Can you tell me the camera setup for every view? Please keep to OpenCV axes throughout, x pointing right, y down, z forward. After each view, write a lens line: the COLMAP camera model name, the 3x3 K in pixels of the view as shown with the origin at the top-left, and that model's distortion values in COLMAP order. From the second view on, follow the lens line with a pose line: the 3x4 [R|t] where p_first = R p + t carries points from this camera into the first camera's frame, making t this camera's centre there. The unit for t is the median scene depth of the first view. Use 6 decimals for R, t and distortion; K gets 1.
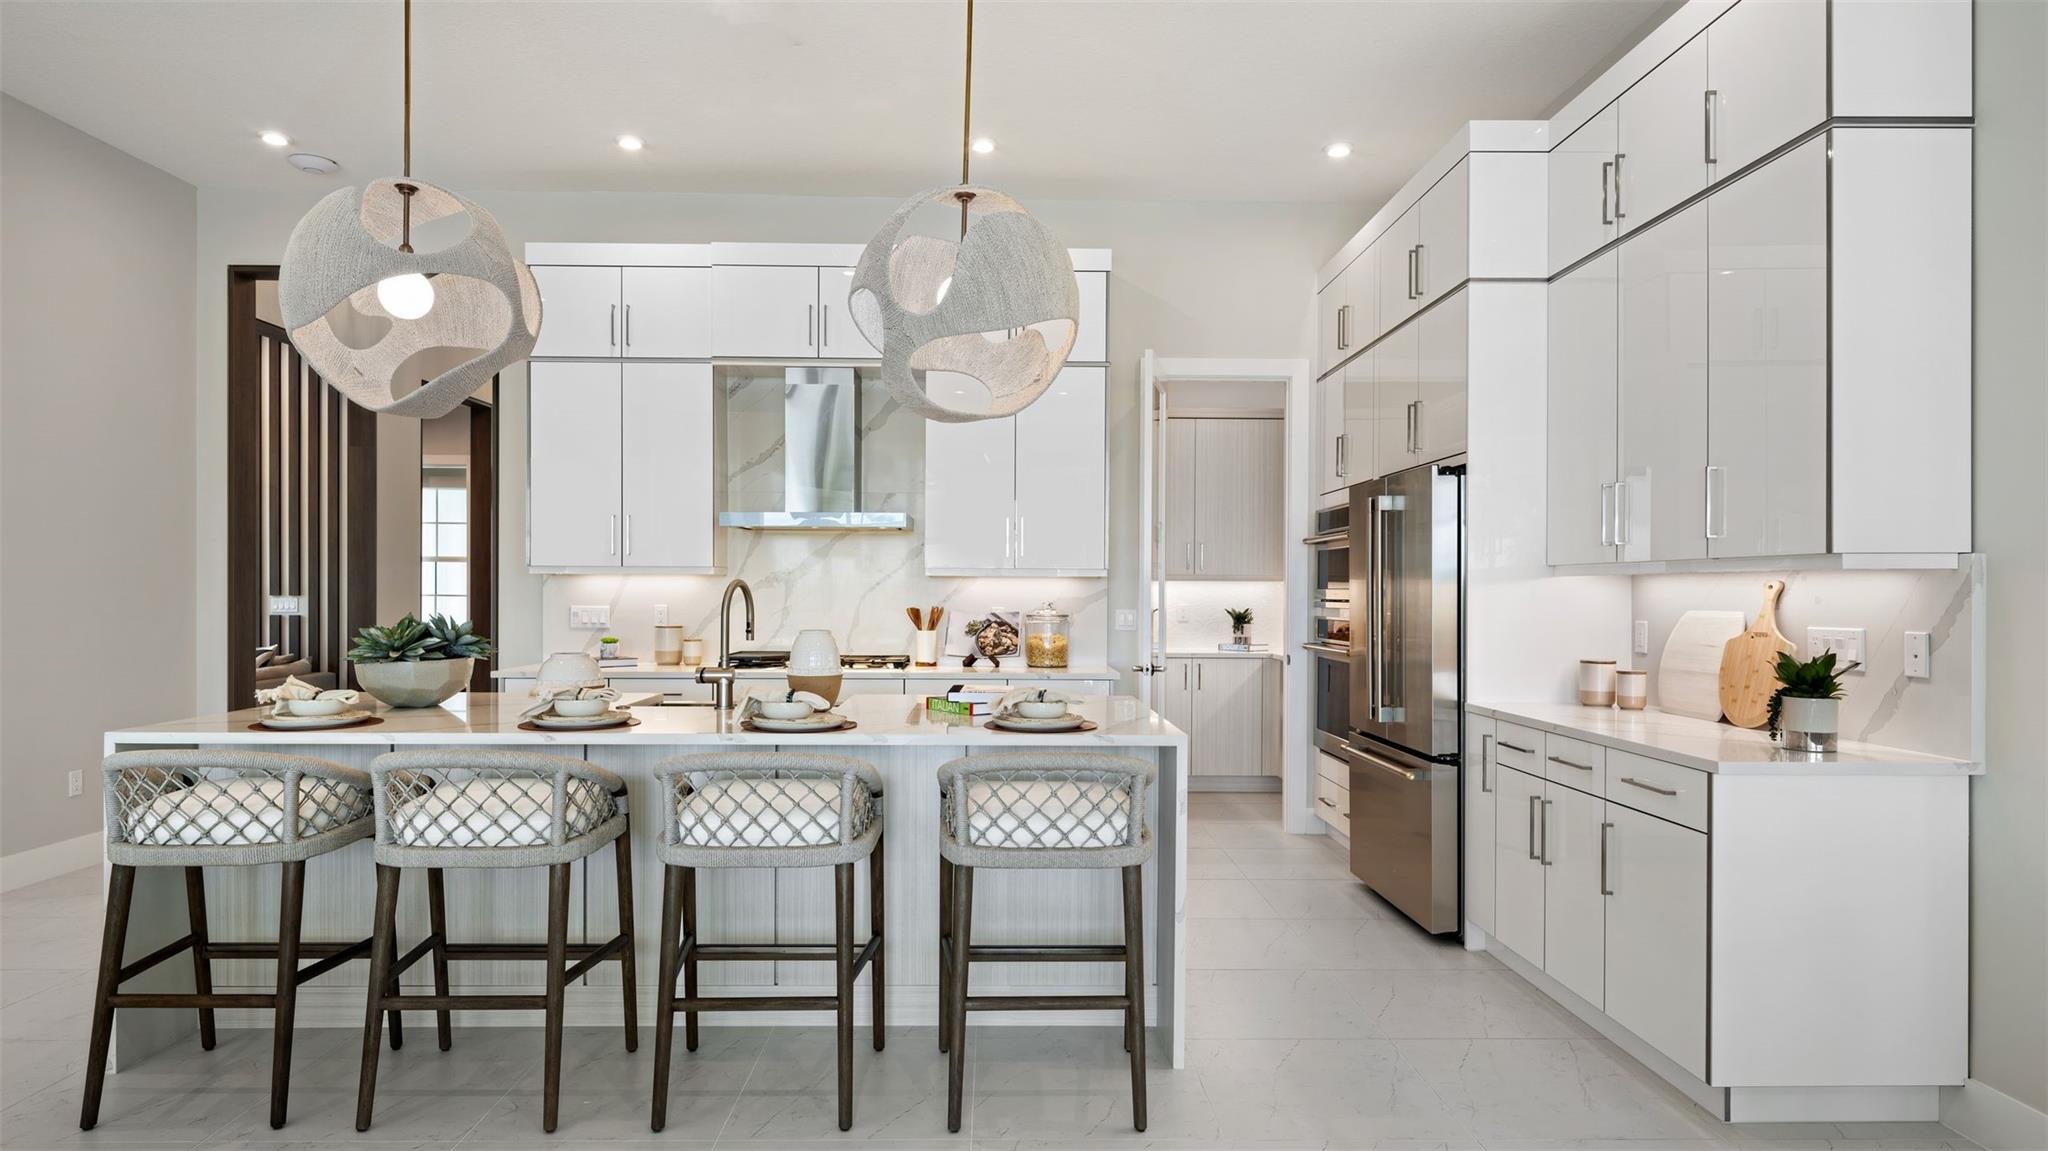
lens RADIAL K [[1116.8, 0, 1026.1], [0, 1116.8, 593.5], [0, 0, 1]] dist [0.007860, -0.001693]
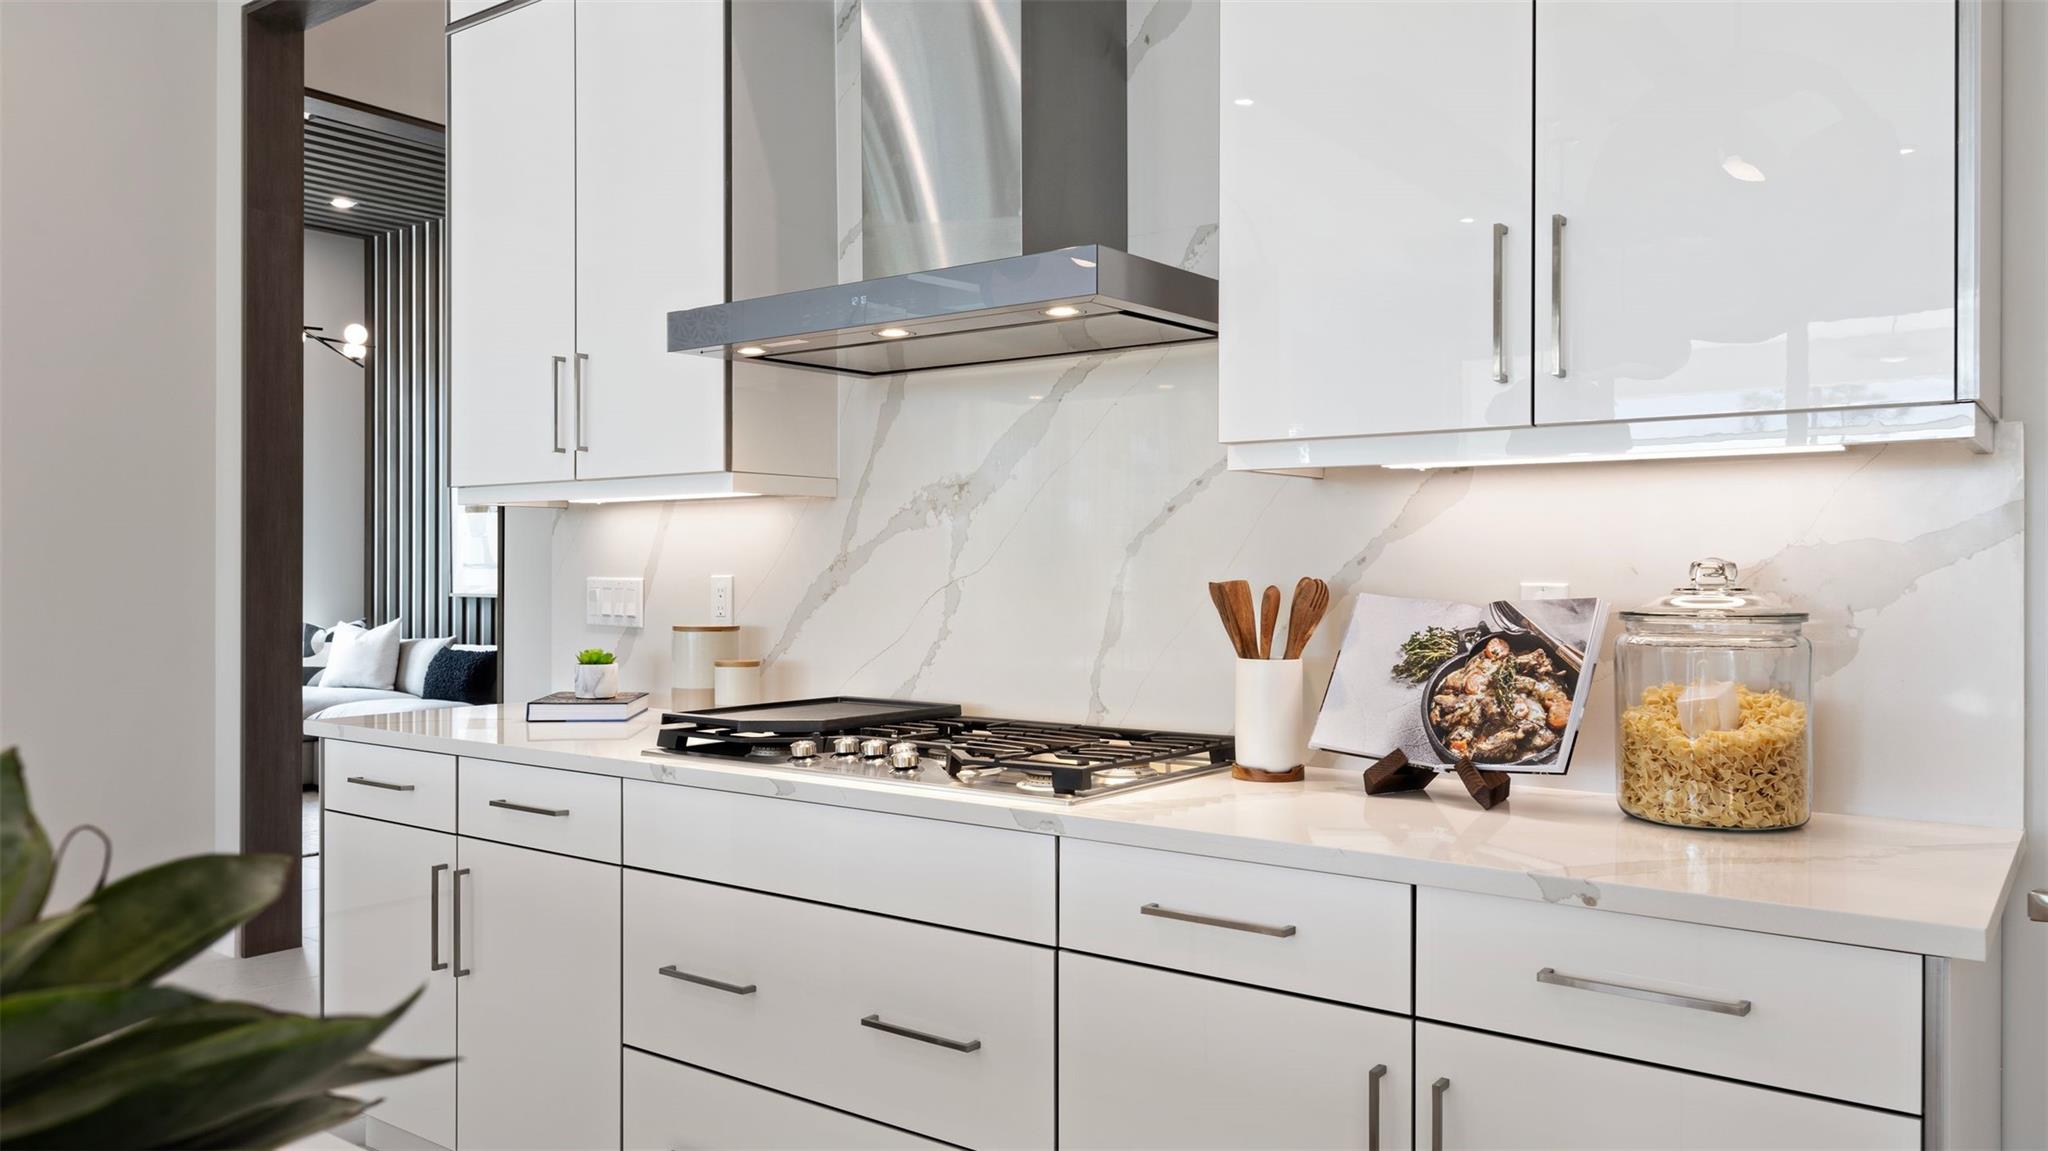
lens RADIAL K [[1424.6, 0, 1062.6], [0, 1424.6, 571.2], [0, 0, 1]] dist [0.004395, 0.002955]
pose [[0.796293, -0.002259, -0.604907, 0.096917], [0.000167, 0.999994, -0.003515, 0.011329], [0.604911, 0.002698, 0.796288, 0.668937]]
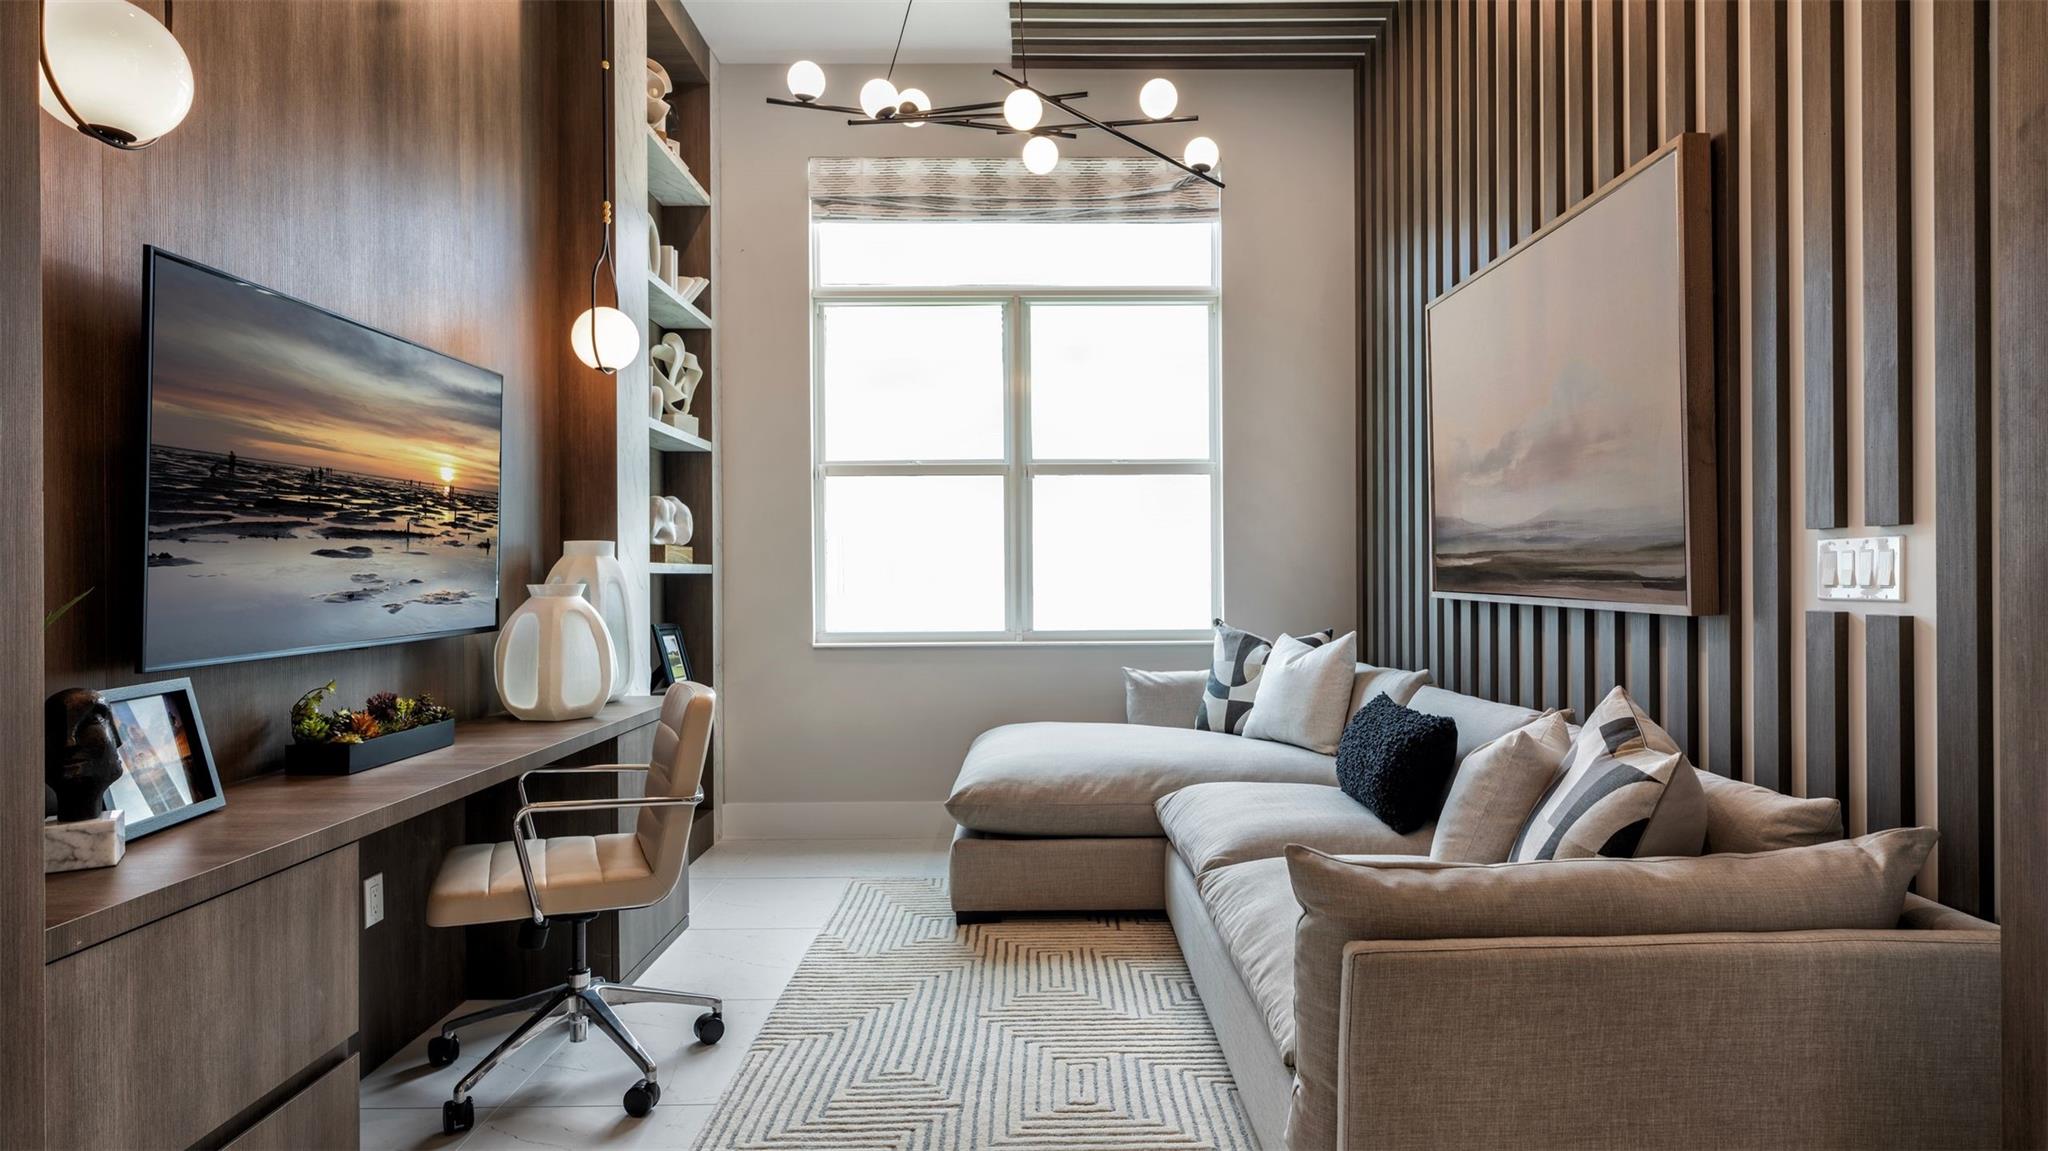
lens RADIAL K [[1116.8, 0, 1028.3], [0, 1116.8, 566.9], [0, 0, 1]] dist [0.007860, -0.001693]
pose [[-0.016185, -0.004010, -0.999861, -0.616421], [0.003925, 0.999984, -0.004074, 0.015618], [0.999861, -0.003991, -0.016169, 1.219079]]
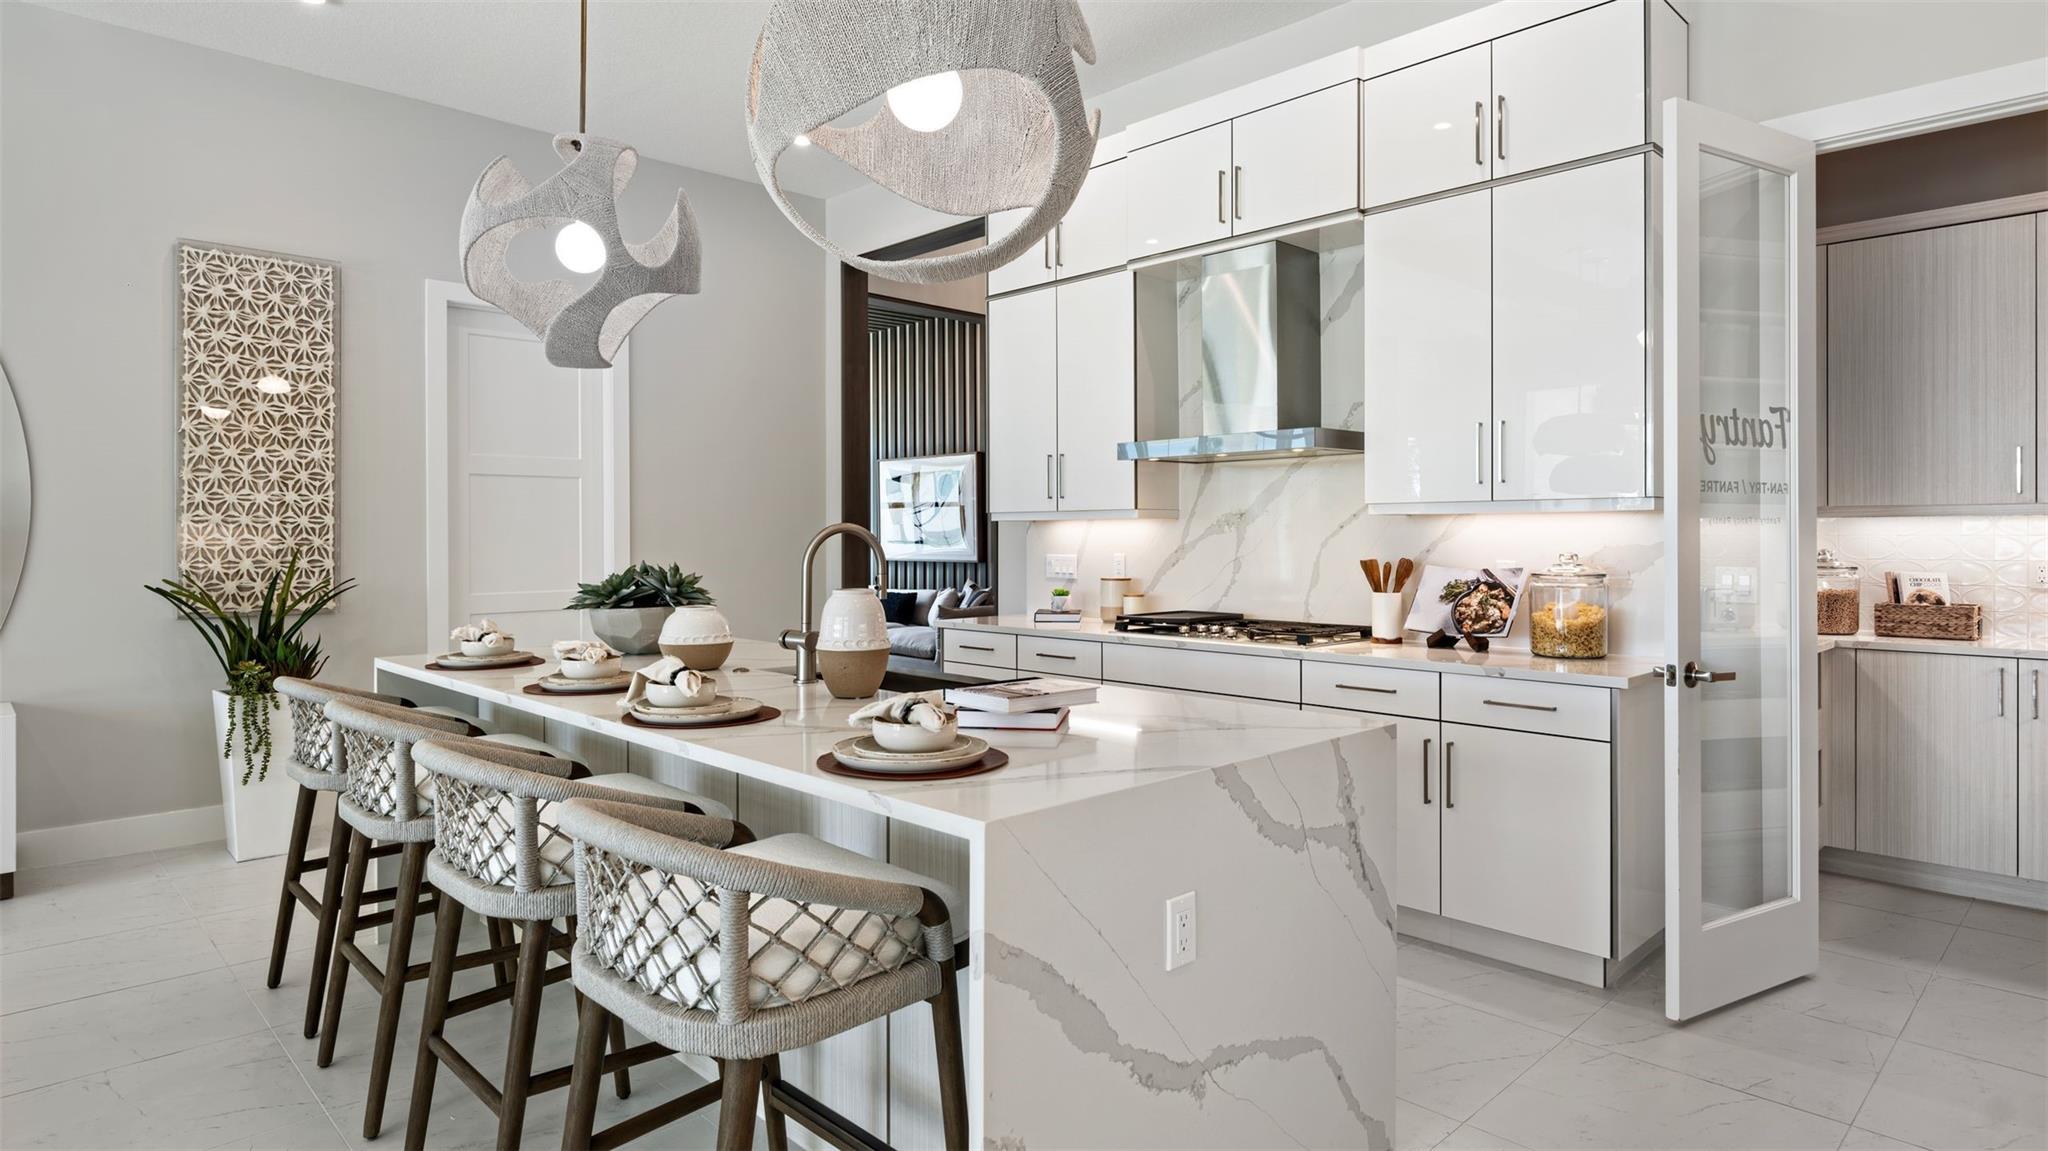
lens RADIAL K [[1116.8, 0, 1030.4], [0, 1116.8, 533.3], [0, 0, 1]] dist [0.007860, -0.001693]
pose [[0.681123, -0.006620, -0.732139, 0.276003], [0.002070, 0.999973, -0.007115, 0.000369], [0.732166, 0.003330, 0.681118, 0.356890]]
